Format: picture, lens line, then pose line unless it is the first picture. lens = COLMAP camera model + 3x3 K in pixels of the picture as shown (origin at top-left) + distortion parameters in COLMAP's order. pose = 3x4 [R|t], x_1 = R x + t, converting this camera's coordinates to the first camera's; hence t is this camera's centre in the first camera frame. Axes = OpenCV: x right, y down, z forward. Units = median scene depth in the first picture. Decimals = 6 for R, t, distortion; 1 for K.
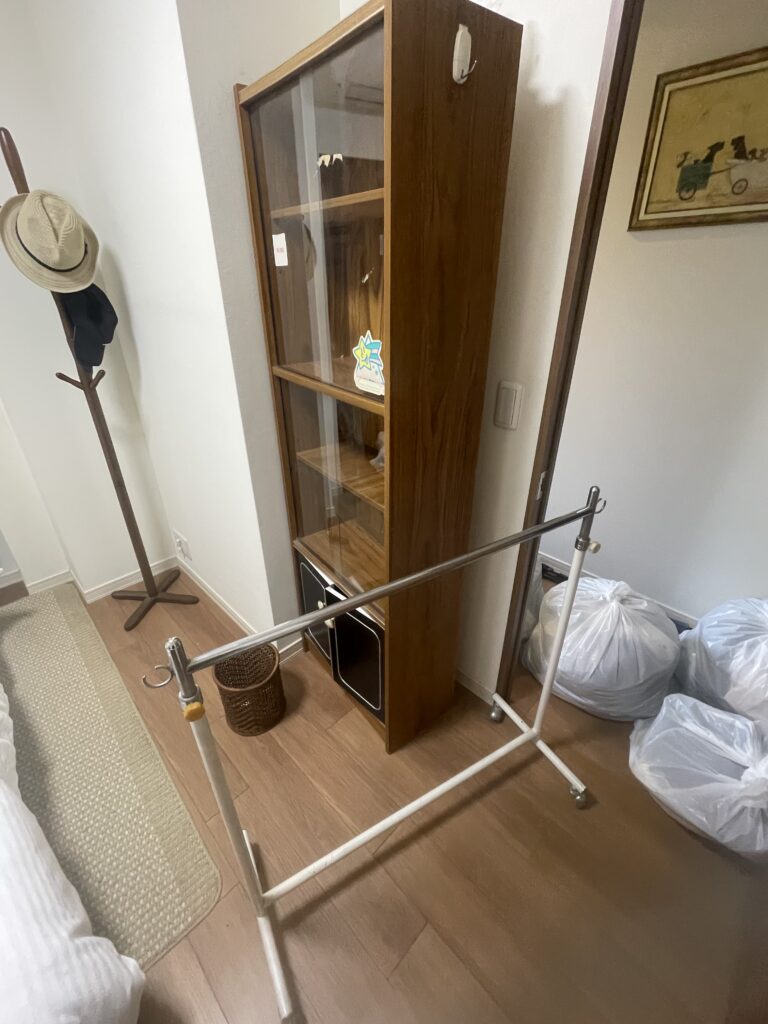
lens RADIAL K [[447.8, 0, 383.0], [0, 447.8, 511.7], [0, 0, 1]] dist [-0.004443, 0.001426]
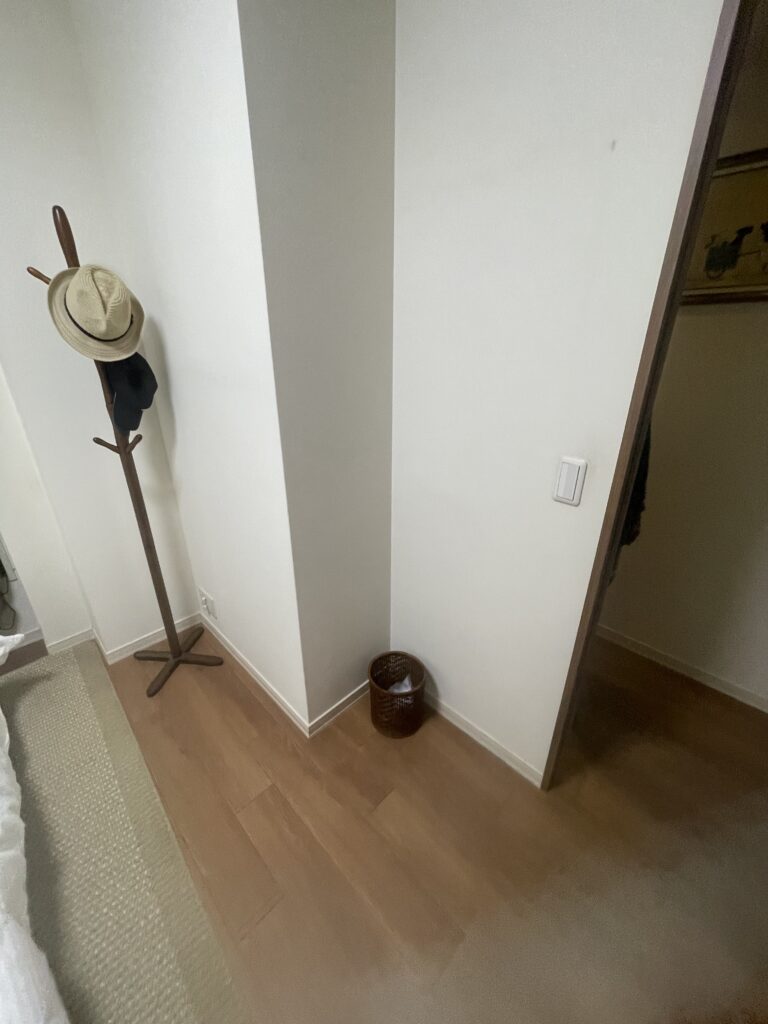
lens RADIAL K [[411.2, 0, 384.9], [0, 411.2, 512.4], [0, 0, 1]] dist [0.000418, -0.002385]
pose [[0.999940, 0.001350, 0.010894, -0.086945], [-0.000410, 0.996305, -0.085886, -0.063581], [-0.010970, 0.085877, 0.996245, 0.089490]]
